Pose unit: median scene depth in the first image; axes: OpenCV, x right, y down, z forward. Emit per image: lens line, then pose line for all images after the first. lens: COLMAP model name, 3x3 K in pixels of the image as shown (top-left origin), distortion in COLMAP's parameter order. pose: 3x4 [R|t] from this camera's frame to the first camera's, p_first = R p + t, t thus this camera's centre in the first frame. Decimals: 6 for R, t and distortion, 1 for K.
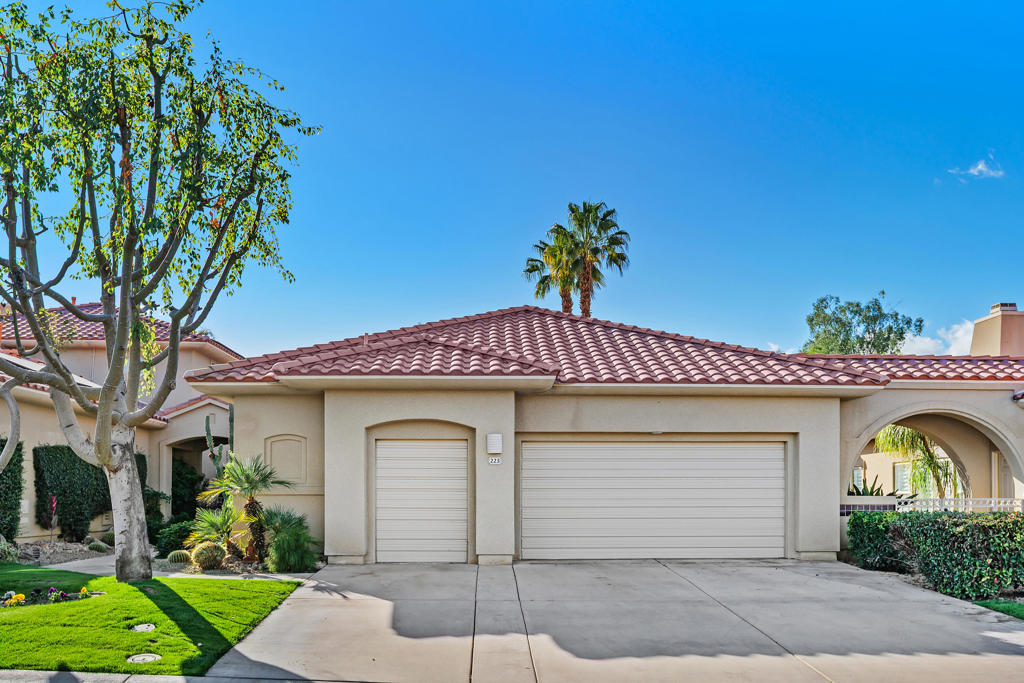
lens RADIAL K [[938.7, 0, 512.0], [0, 938.7, 367.6], [0, 0, 1]] dist [-0.031279, 0.001634]
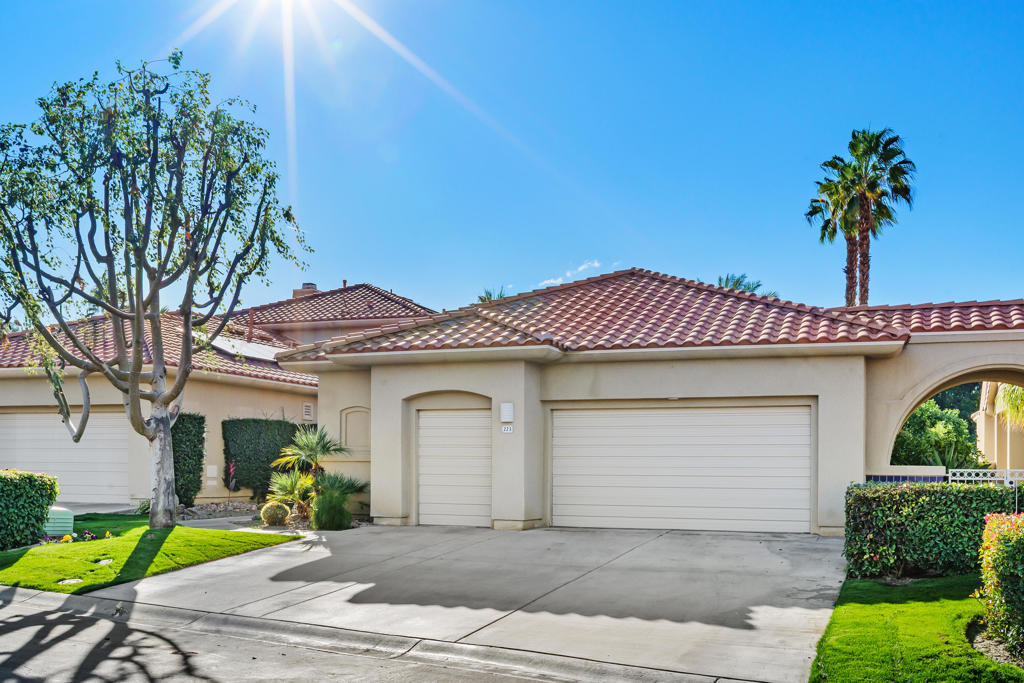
lens RADIAL K [[1037.4, 0, 512.0], [0, 1037.4, 341.5], [0, 0, 1]] dist [-0.077427, -0.008692]
pose [[0.914640, -0.041901, -0.402091, 0.434079], [0.048106, 0.998828, 0.005340, -0.002490], [0.401396, -0.024227, 0.915584, -0.034621]]
